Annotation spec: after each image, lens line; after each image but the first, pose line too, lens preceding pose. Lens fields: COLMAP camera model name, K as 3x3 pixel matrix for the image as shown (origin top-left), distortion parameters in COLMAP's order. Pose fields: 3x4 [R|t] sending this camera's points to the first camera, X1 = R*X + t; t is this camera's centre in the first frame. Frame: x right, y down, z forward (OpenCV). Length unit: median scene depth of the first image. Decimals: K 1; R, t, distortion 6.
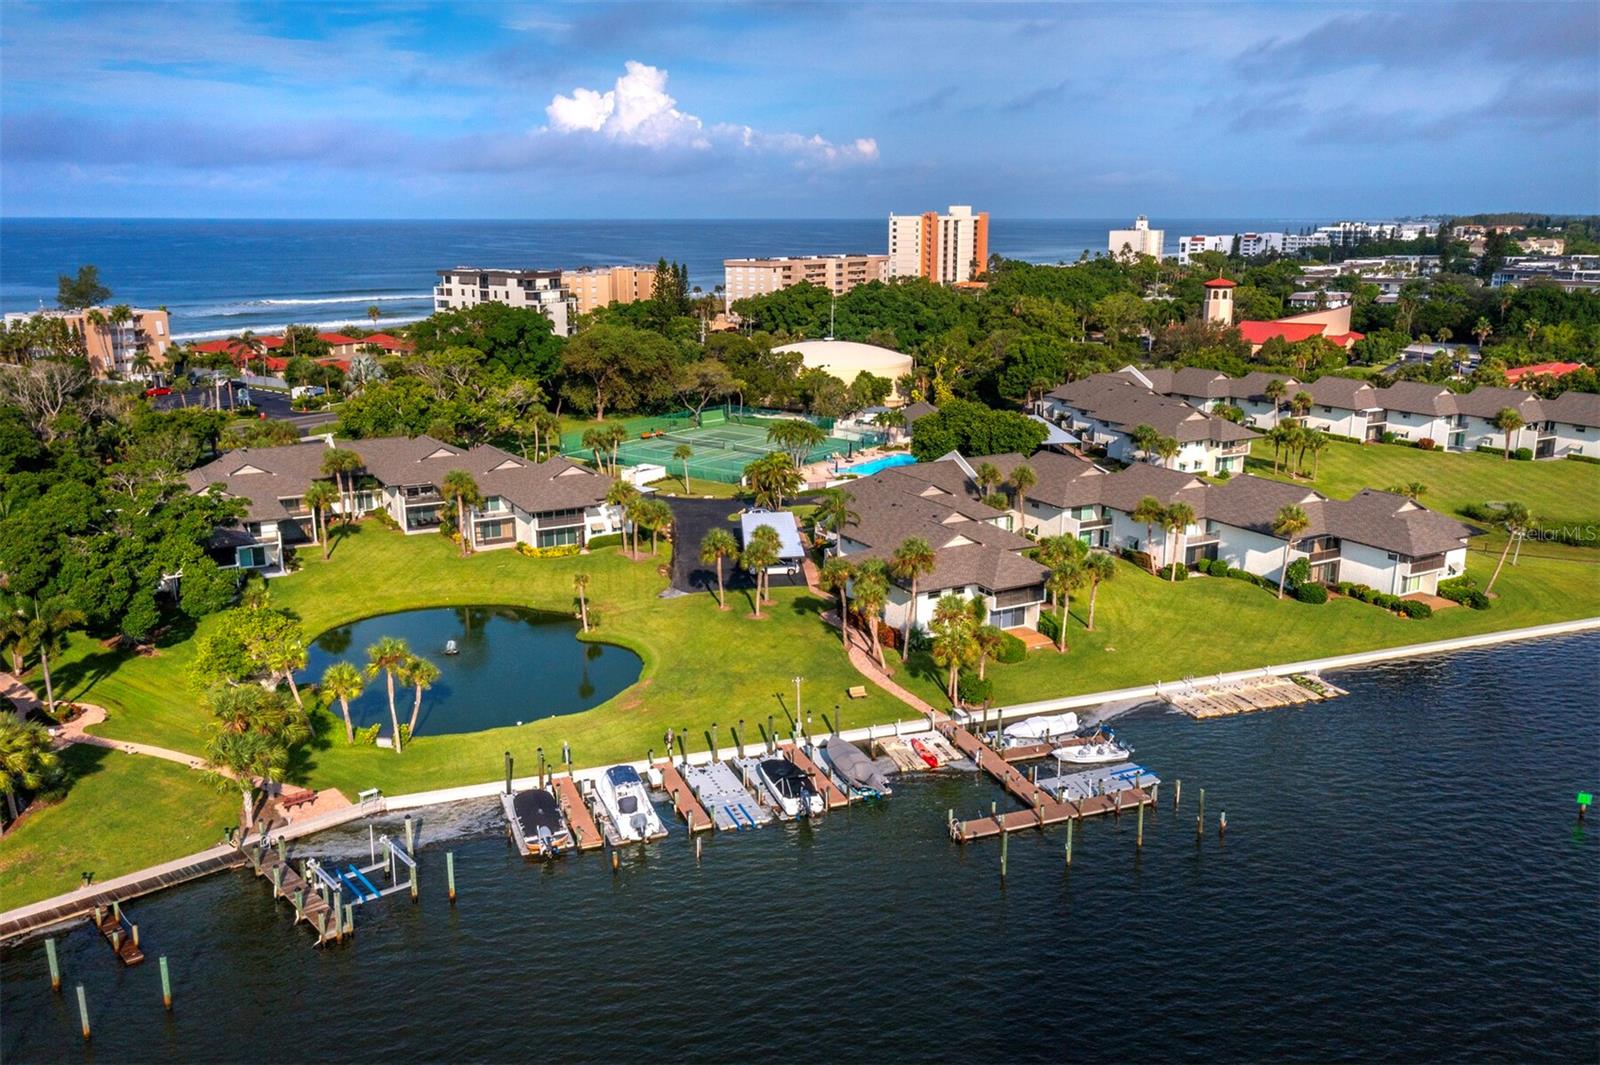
lens RADIAL K [[1295.6, 0, 800.0], [0, 1295.6, 532.5], [0, 0, 1]] dist [0.004769, 0.085030]
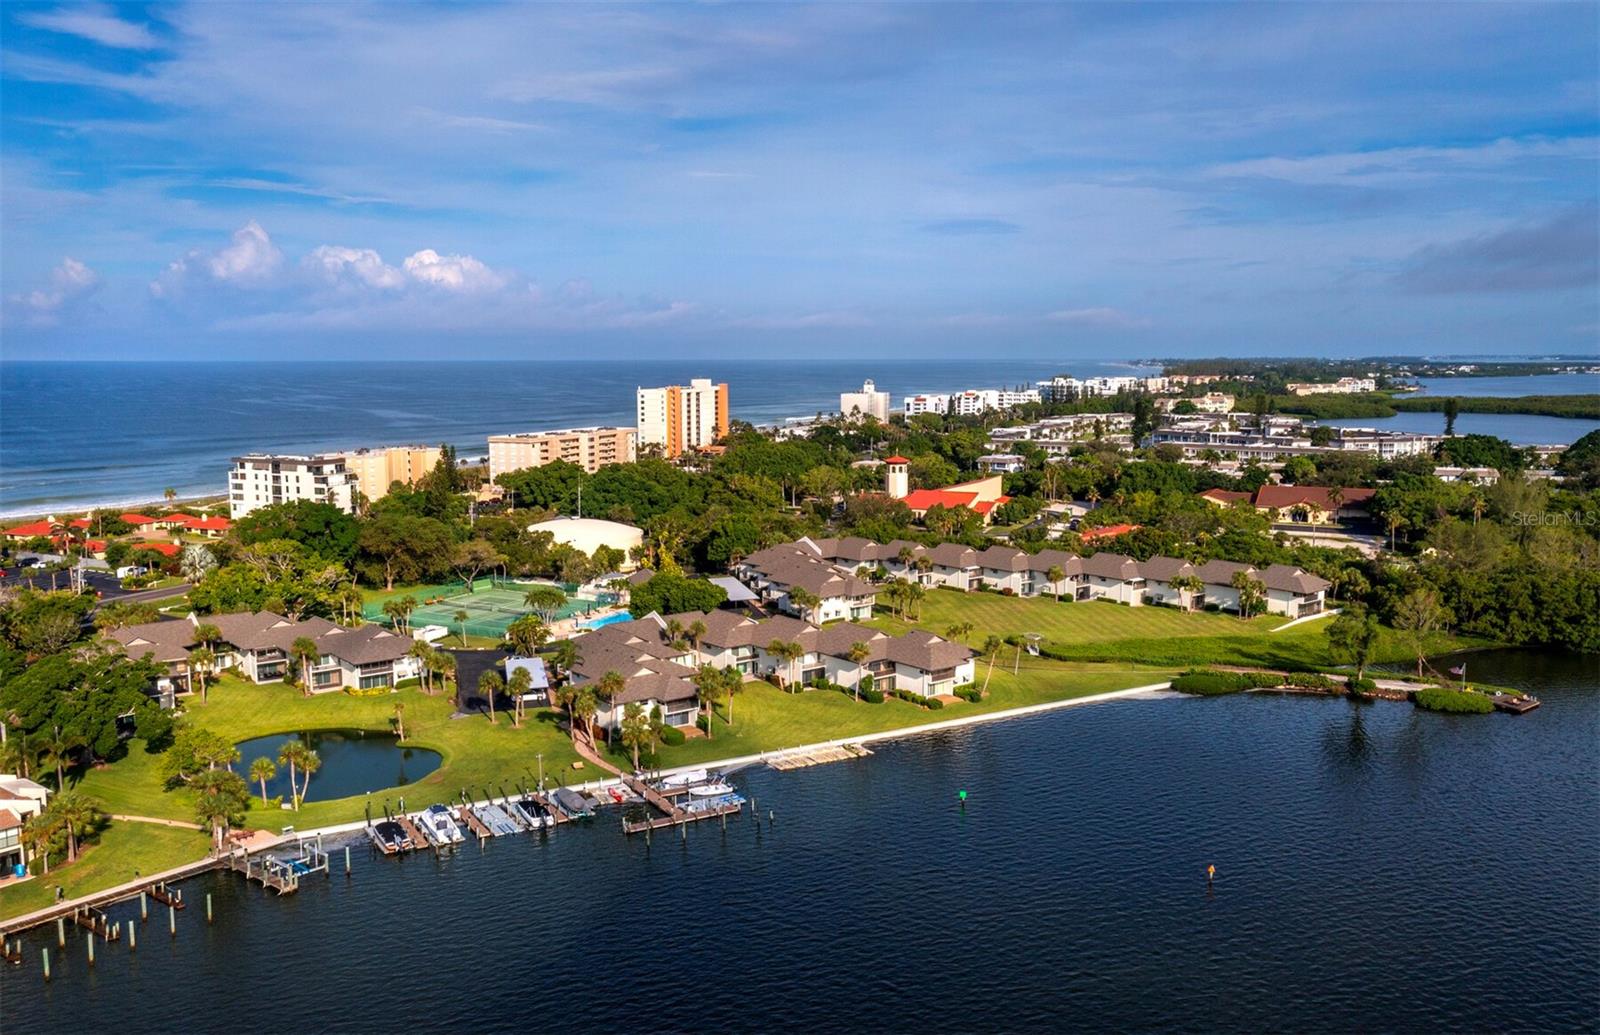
lens RADIAL K [[1312.6, 0, 800.0], [0, 1312.6, 517.5], [0, 0, 1]] dist [-0.005187, 0.004593]
pose [[0.984348, -0.018705, 0.175241, 0.019246], [0.039334, 0.992587, -0.114998, 0.006928], [-0.171791, 0.120091, 0.977786, -0.392470]]
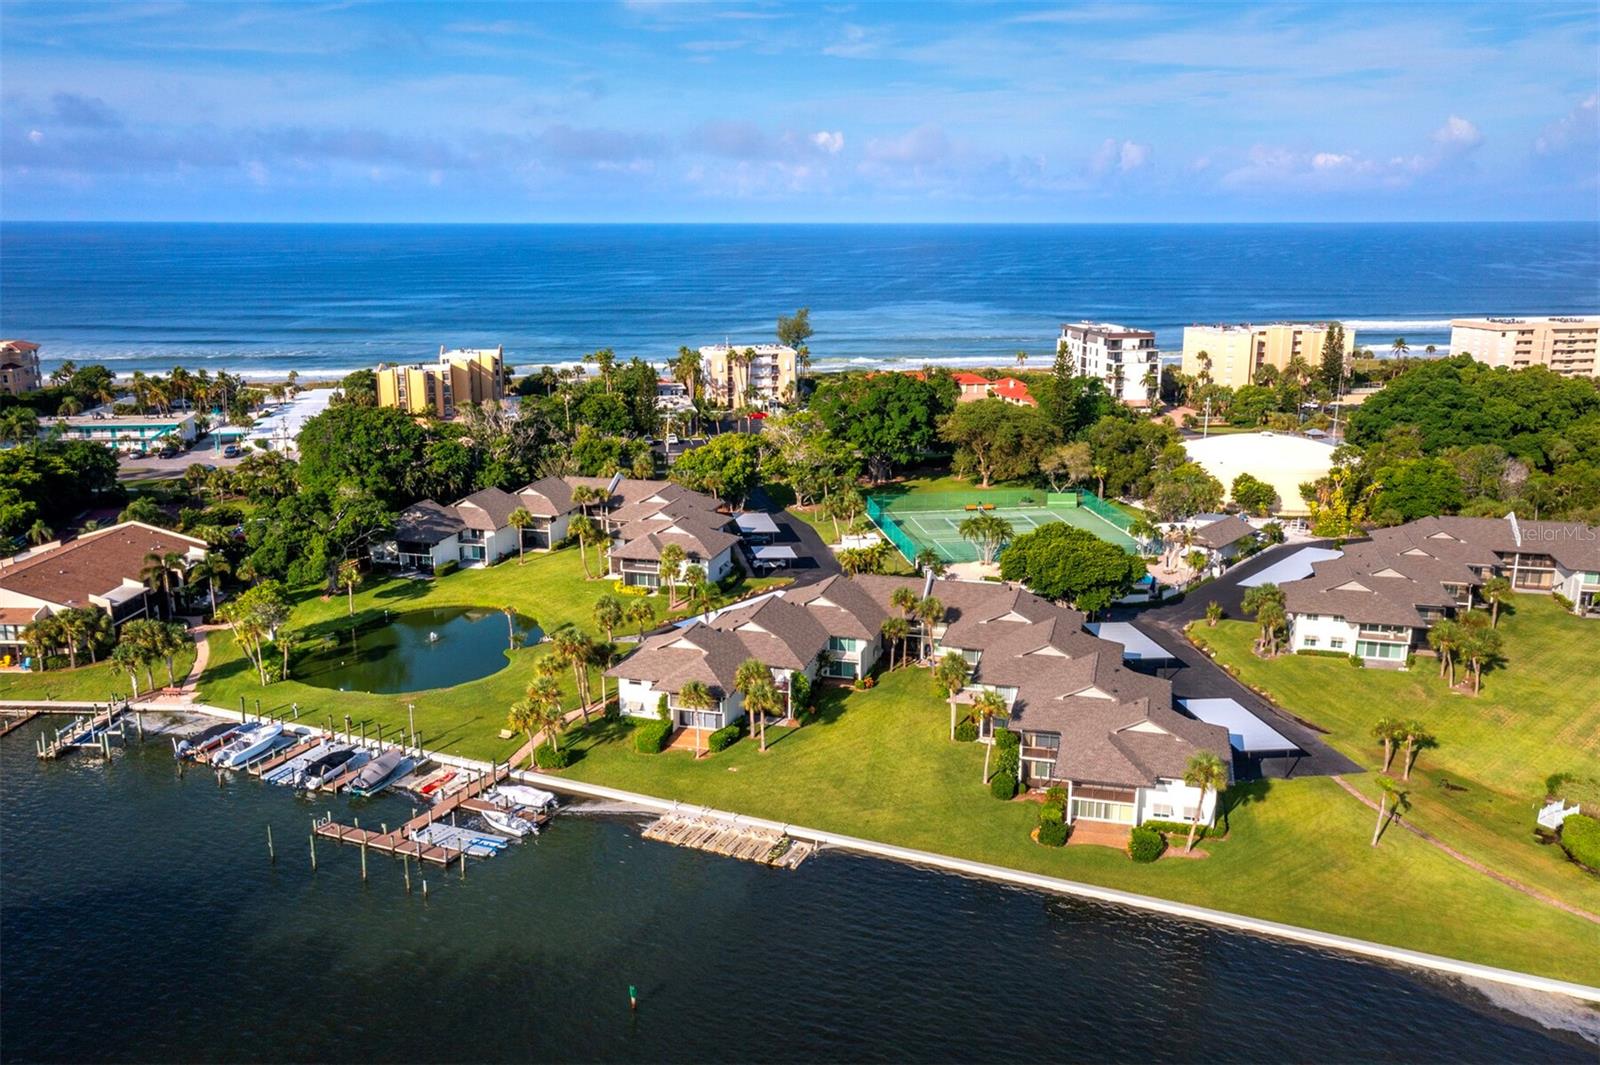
lens RADIAL K [[1313.8, 0, 800.0], [0, 1313.8, 532.5], [0, 0, 1]] dist [-0.014264, 0.064286]
pose [[0.717464, 0.166413, -0.676426, 0.608875], [-0.169615, 0.983554, 0.062068, -0.114344], [0.675630, 0.070200, 0.733891, 0.118486]]
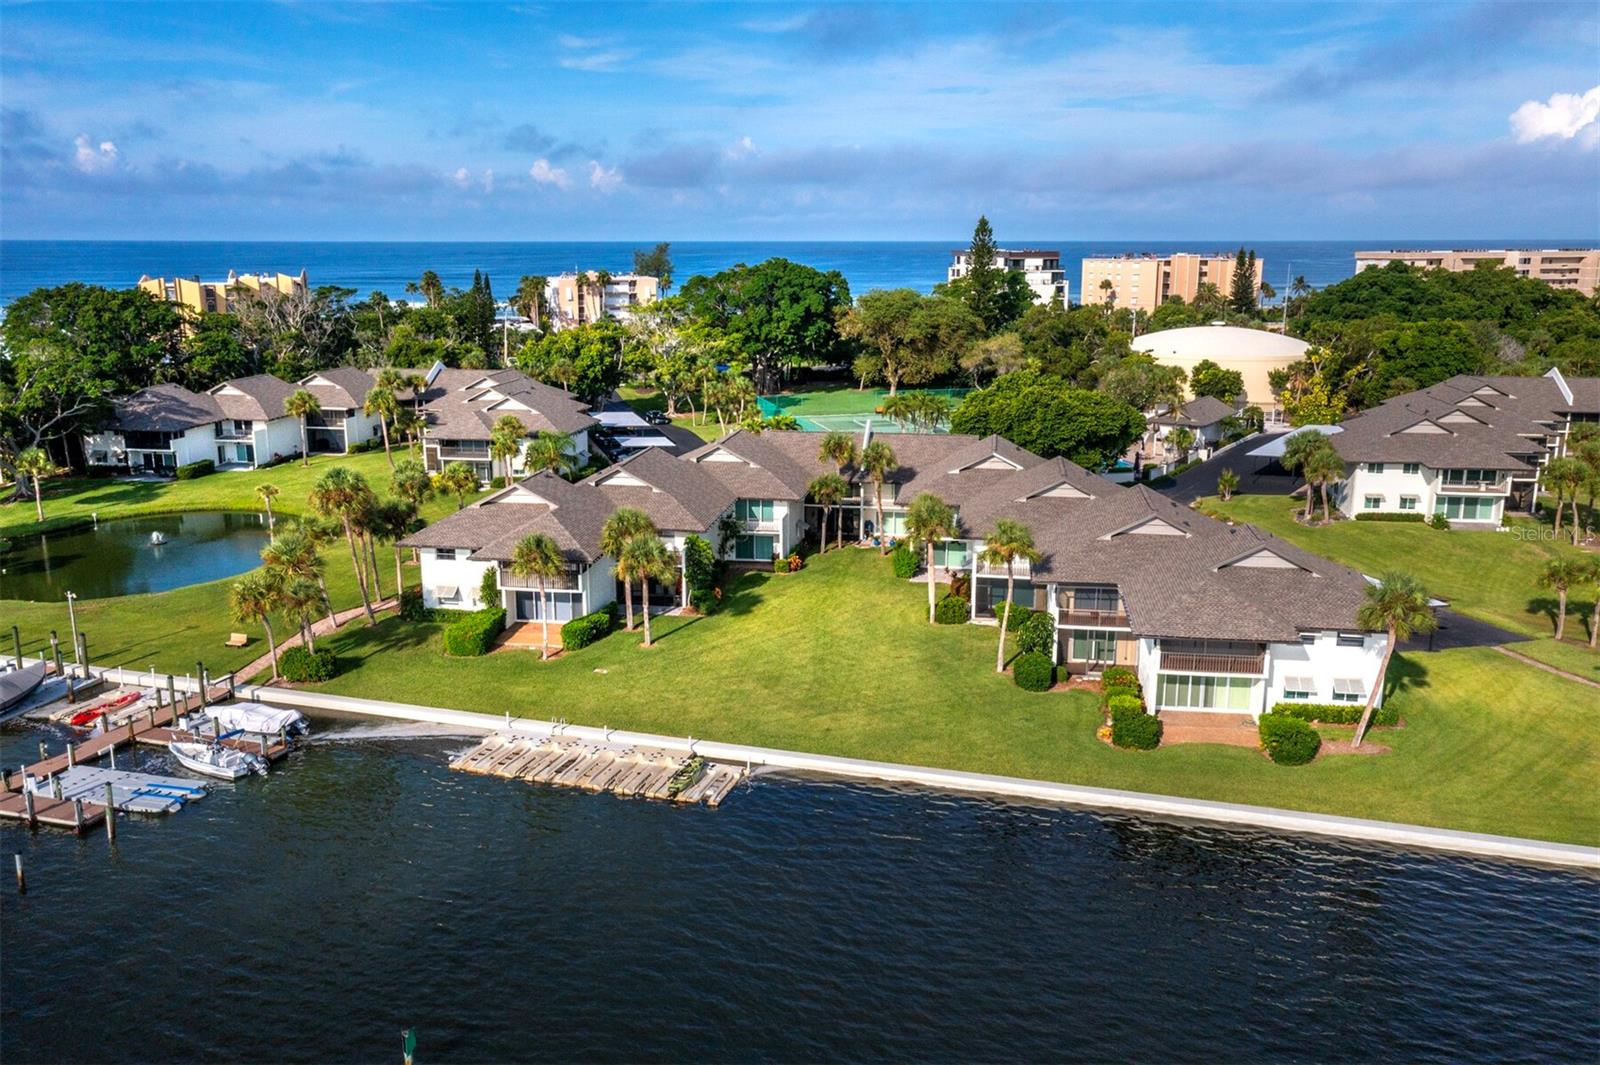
lens RADIAL K [[1313.8, 0, 800.0], [0, 1313.8, 532.5], [0, 0, 1]] dist [-0.014264, 0.064286]
pose [[0.791132, 0.136871, -0.596134, 0.446572], [-0.147474, 0.988572, 0.031261, -0.013936], [0.593600, 0.063183, 0.802276, 0.292609]]
